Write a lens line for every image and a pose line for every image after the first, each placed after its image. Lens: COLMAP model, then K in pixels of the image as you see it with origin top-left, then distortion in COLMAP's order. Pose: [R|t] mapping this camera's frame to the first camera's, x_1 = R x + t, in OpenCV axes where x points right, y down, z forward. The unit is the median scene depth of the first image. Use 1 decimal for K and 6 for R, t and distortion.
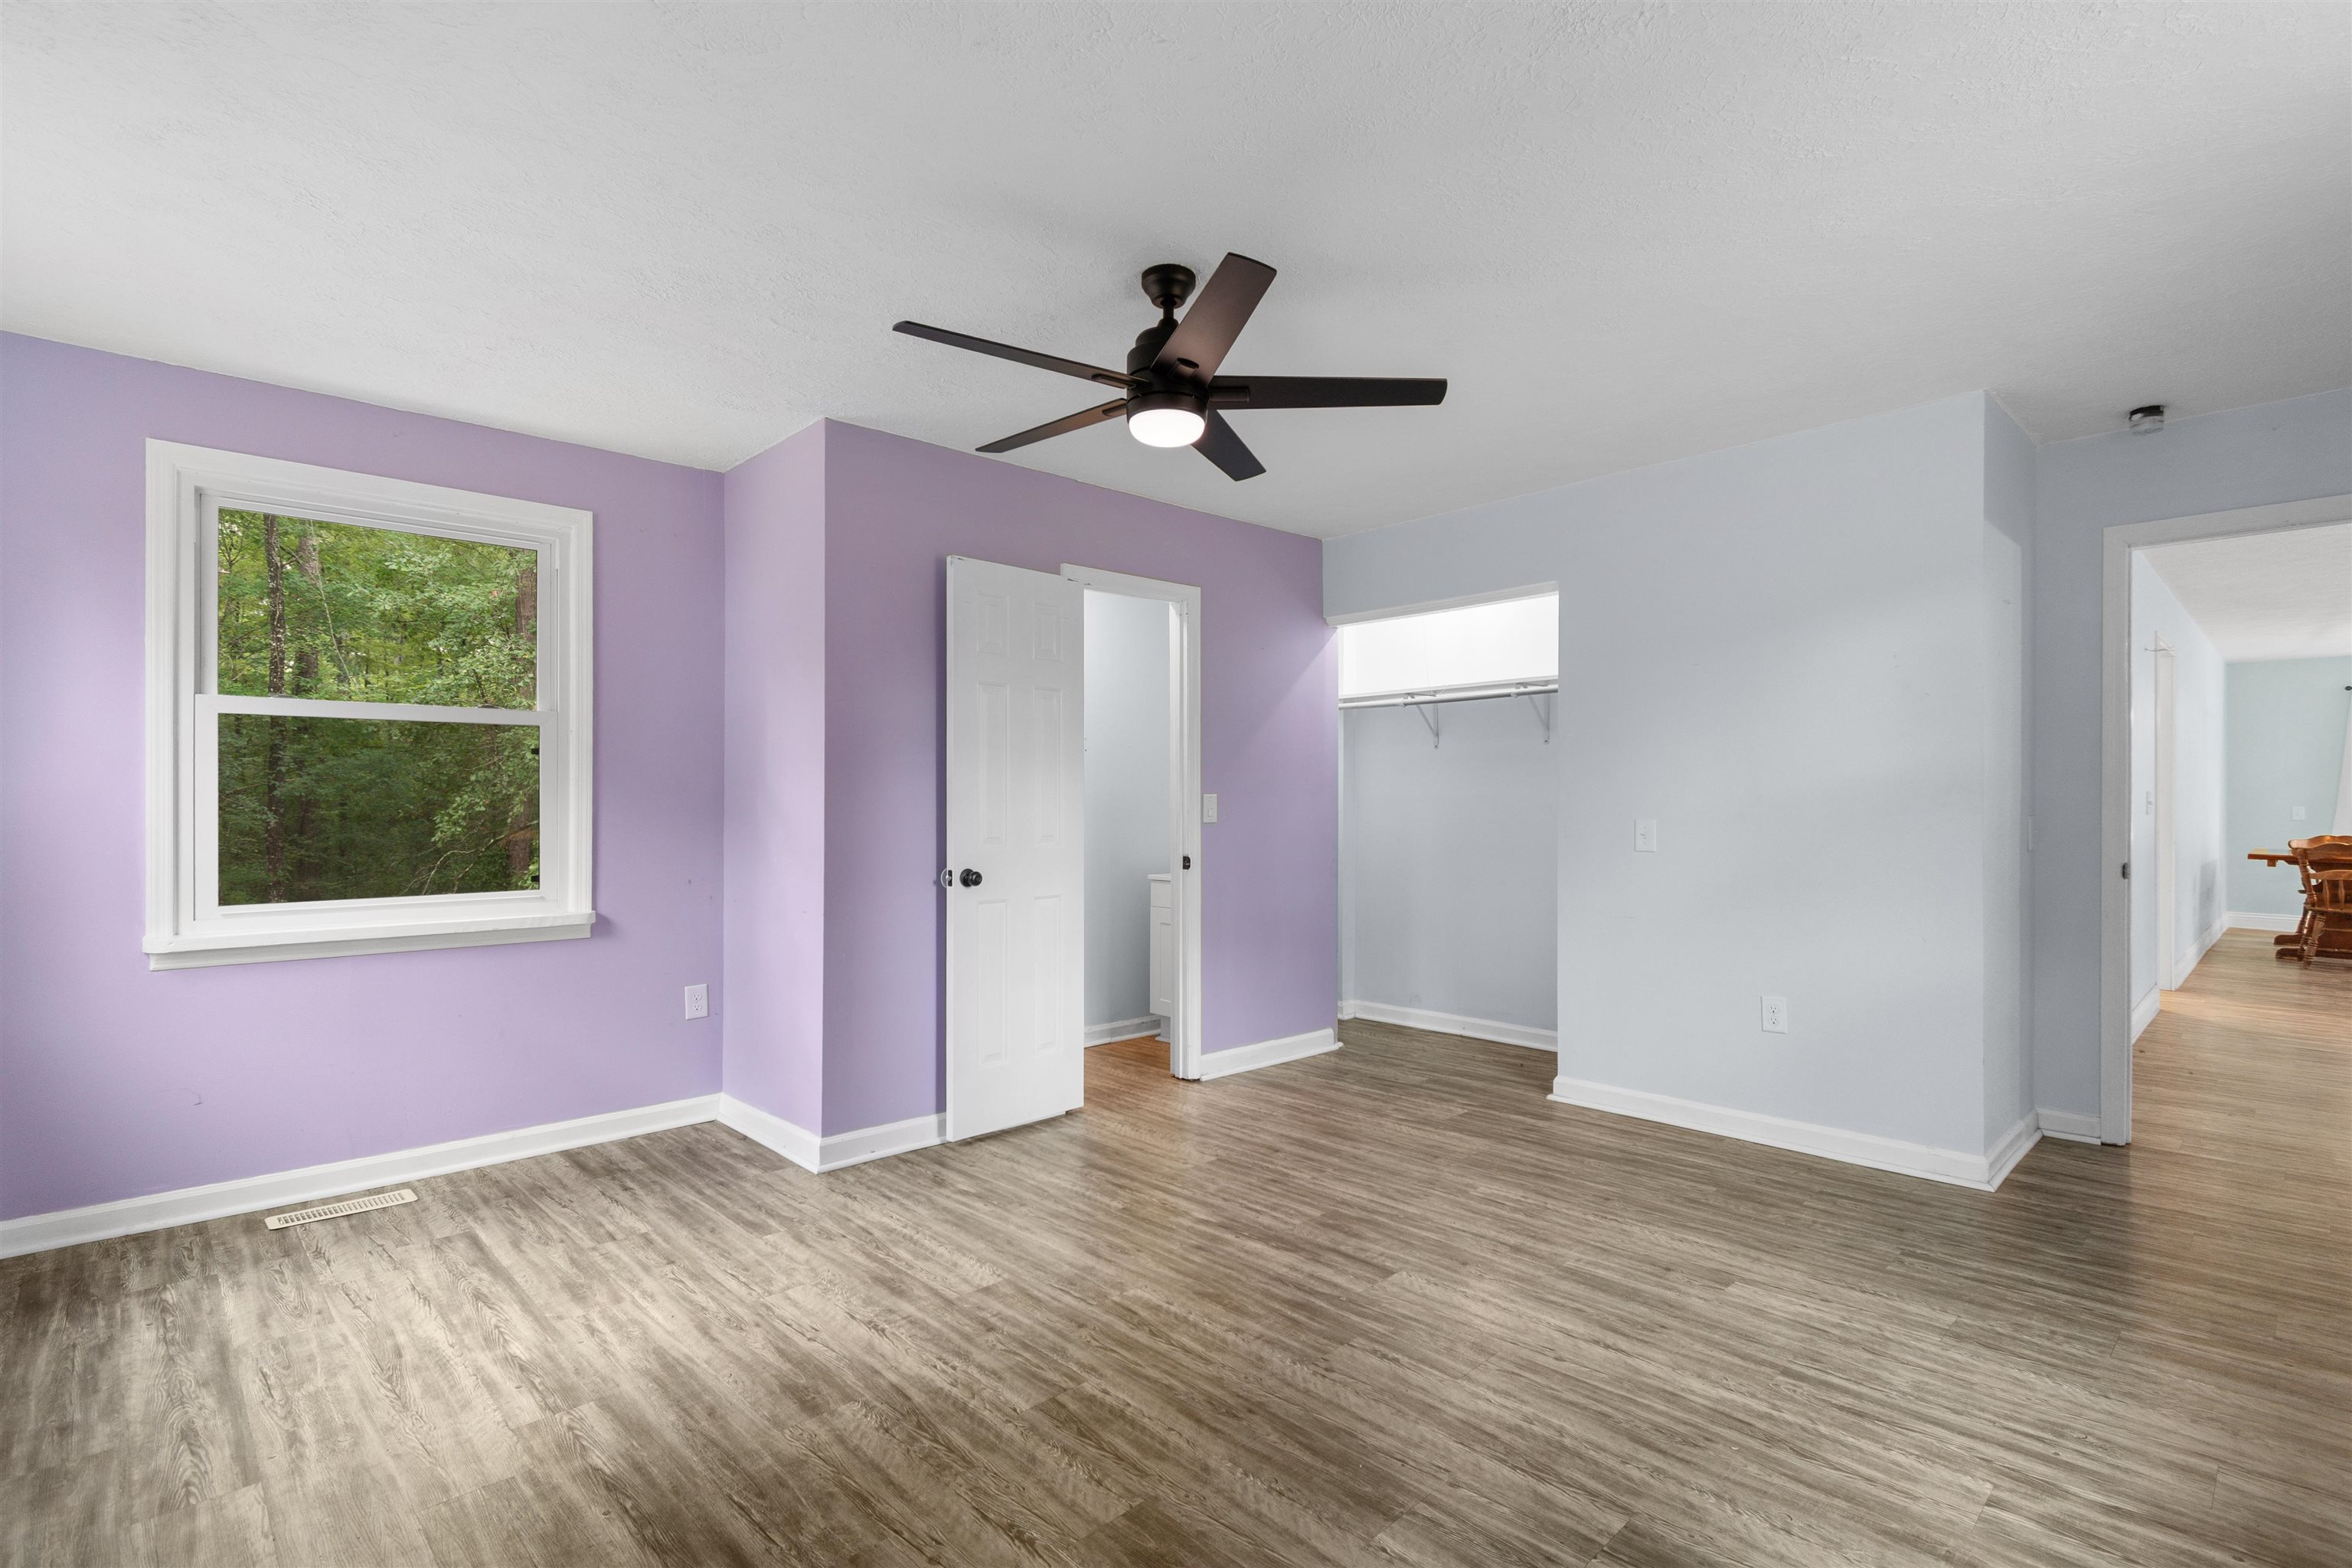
lens RADIAL K [[1101.0, 0, 1175.7], [0, 1101.0, 793.7], [0, 0, 1]] dist [-0.002031, -0.000675]
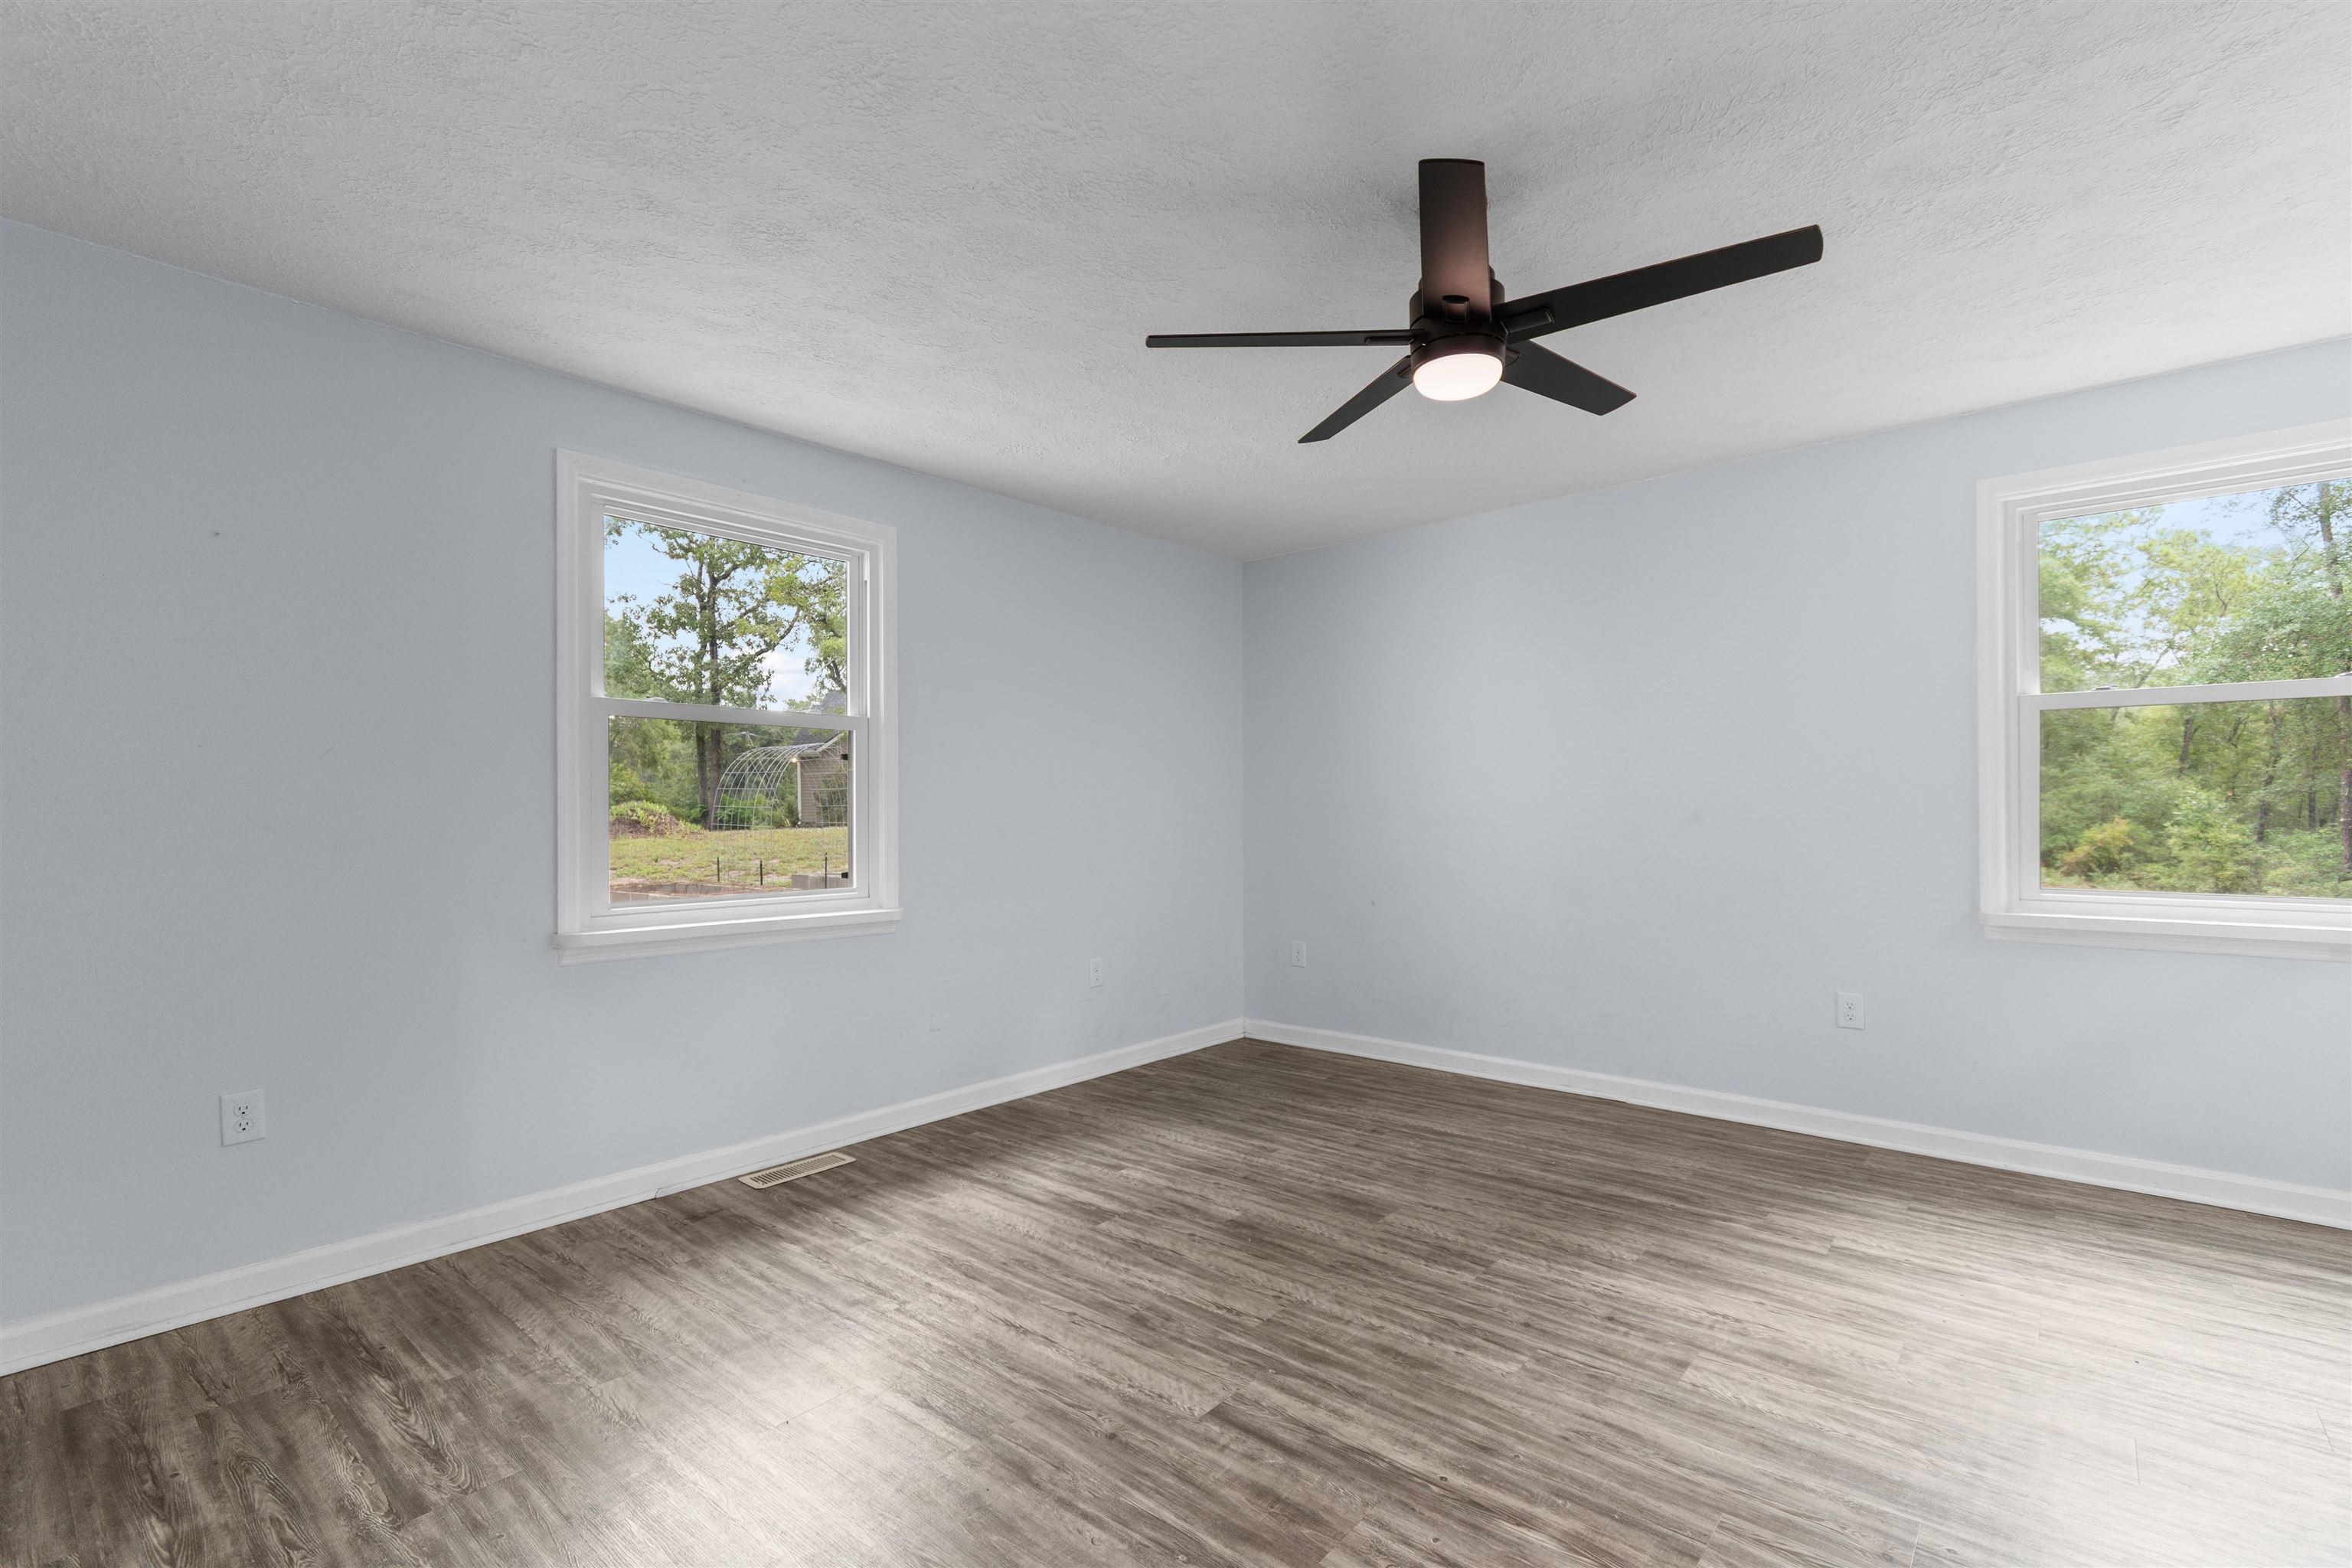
lens RADIAL K [[1032.3, 0, 1172.9], [0, 1032.3, 794.1], [0, 0, 1]] dist [-0.001391, 0.000059]
pose [[-0.995097, 0.010017, -0.098398, 0.339124], [0.012504, 0.999617, -0.024687, 0.020786], [0.098113, -0.025796, -0.994841, 2.014651]]
